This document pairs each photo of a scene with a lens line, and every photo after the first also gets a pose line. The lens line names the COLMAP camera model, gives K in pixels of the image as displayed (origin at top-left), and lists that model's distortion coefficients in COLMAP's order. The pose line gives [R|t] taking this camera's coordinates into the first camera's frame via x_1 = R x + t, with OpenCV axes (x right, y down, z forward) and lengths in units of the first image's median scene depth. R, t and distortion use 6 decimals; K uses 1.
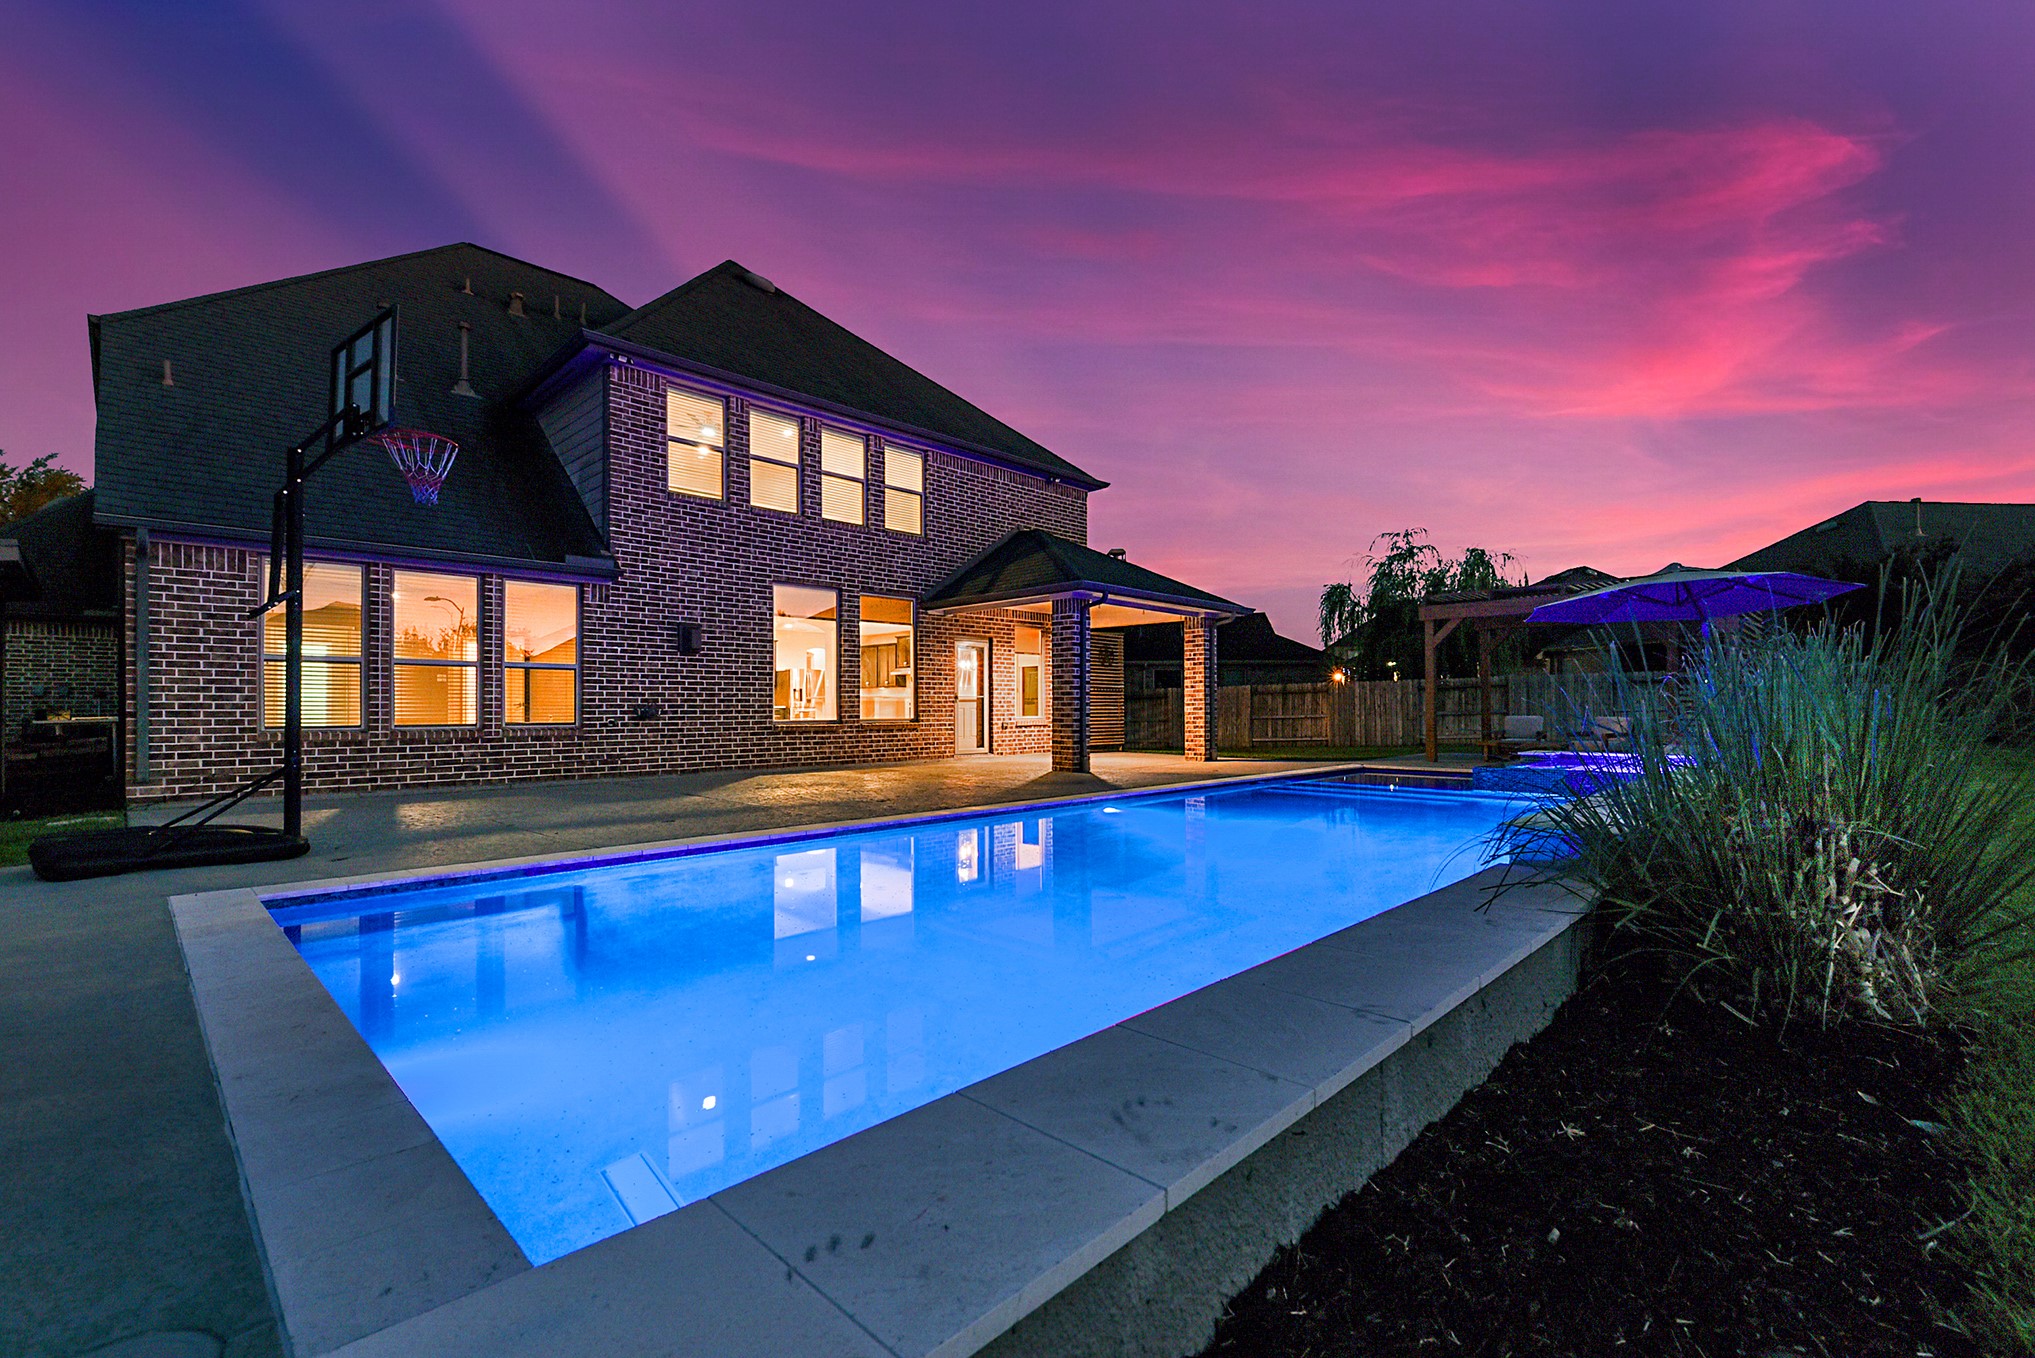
lens RADIAL K [[873.0, 0, 1031.5], [0, 873.0, 687.5], [0, 0, 1]] dist [0.004046, -0.000195]
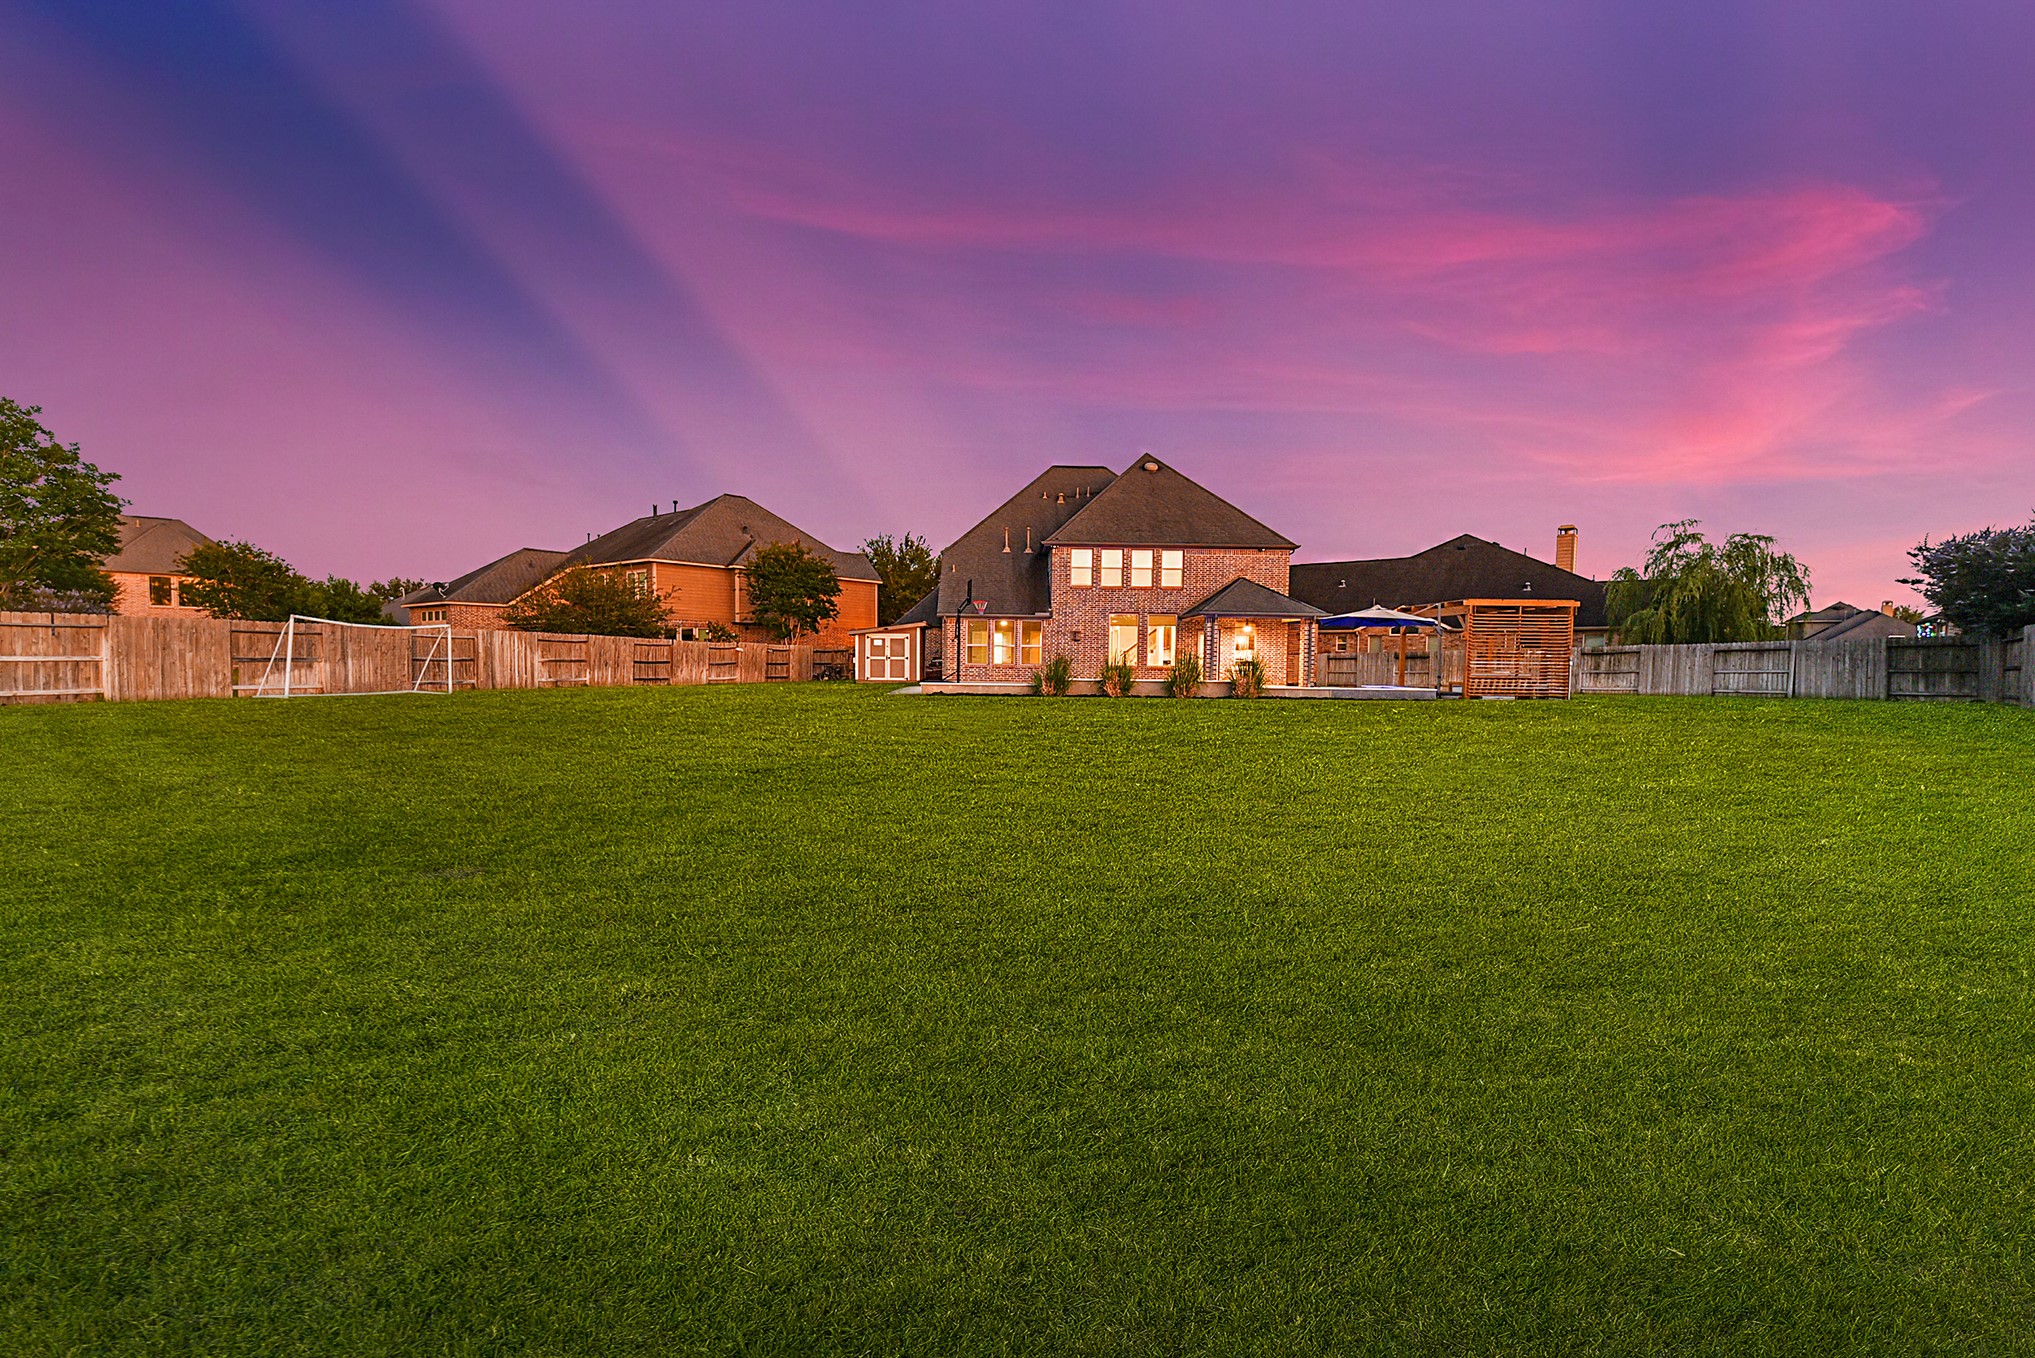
lens RADIAL K [[873.0, 0, 1012.8], [0, 873.0, 672.0], [0, 0, 1]] dist [0.004046, -0.000195]
pose [[0.710349, 0.012641, -0.703736, 1.272853], [0.002194, 0.999794, 0.020174, 0.003980], [0.703846, -0.015874, 0.710175, -1.028867]]
